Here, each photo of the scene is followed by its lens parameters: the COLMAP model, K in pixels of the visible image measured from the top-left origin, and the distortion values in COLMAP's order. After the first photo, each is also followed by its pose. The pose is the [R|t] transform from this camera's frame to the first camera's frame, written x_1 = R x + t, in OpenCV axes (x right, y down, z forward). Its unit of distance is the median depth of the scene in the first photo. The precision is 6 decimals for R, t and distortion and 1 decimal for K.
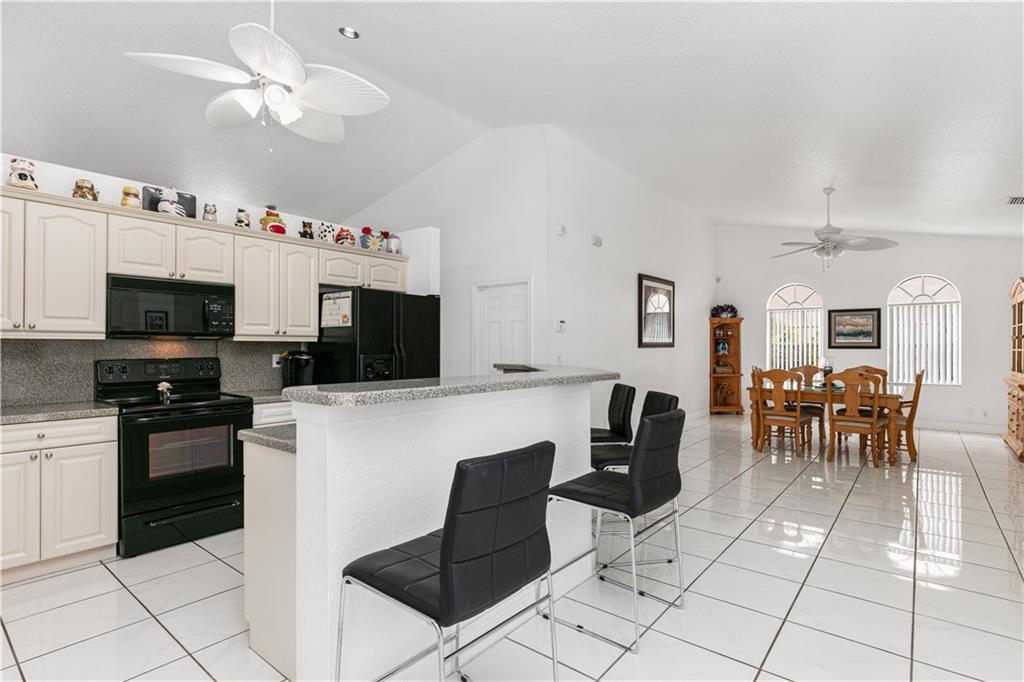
lens RADIAL K [[504.9, 0, 511.3], [0, 504.9, 345.1], [0, 0, 1]] dist [-0.004719, 0.000494]
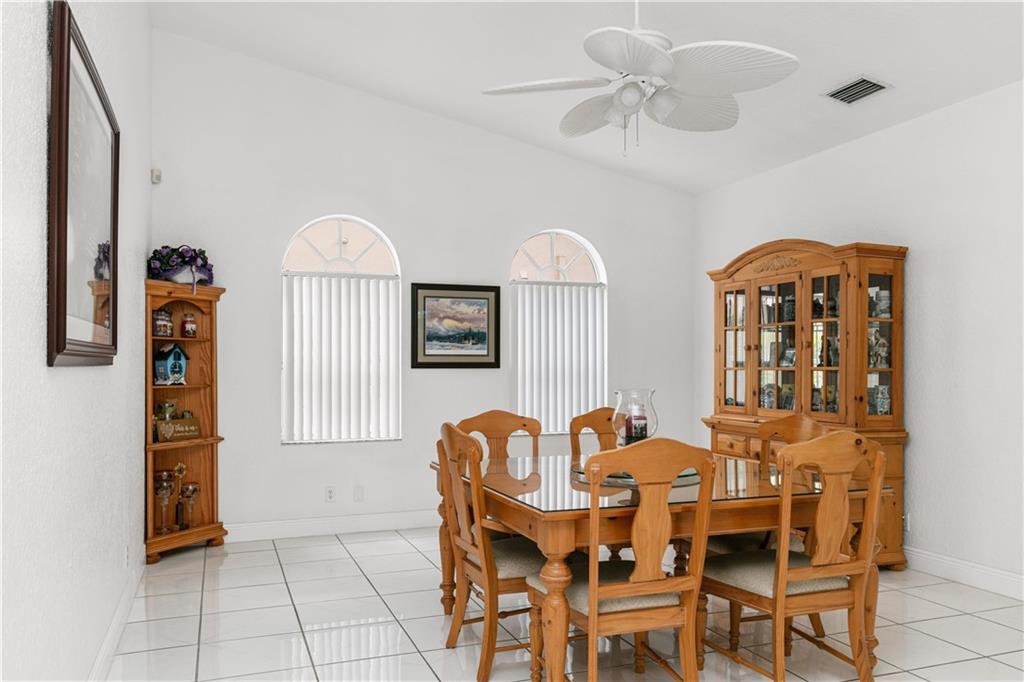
lens RADIAL K [[788.1, 0, 513.2], [0, 788.1, 349.0], [0, 0, 1]] dist [-0.001518, -0.001860]
pose [[0.508262, 0.016969, 0.861035, 0.067691], [-0.001250, 0.999819, -0.018966, 0.003079], [-0.861201, 0.008563, 0.508192, 0.573523]]
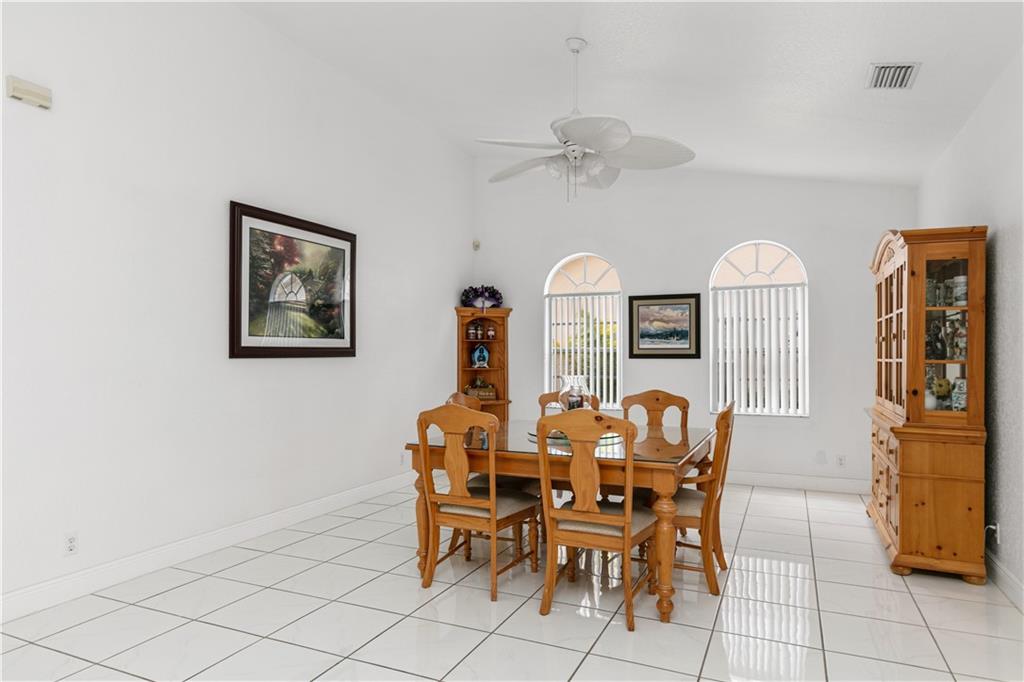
lens RADIAL K [[614.6, 0, 511.6], [0, 614.6, 345.7], [0, 0, 1]] dist [0.014232, -0.000589]
pose [[0.966464, 0.002669, 0.256788, 0.299815], [0.000668, 0.999916, -0.012907, 0.001081], [-0.256801, 0.012646, 0.966382, 0.310340]]
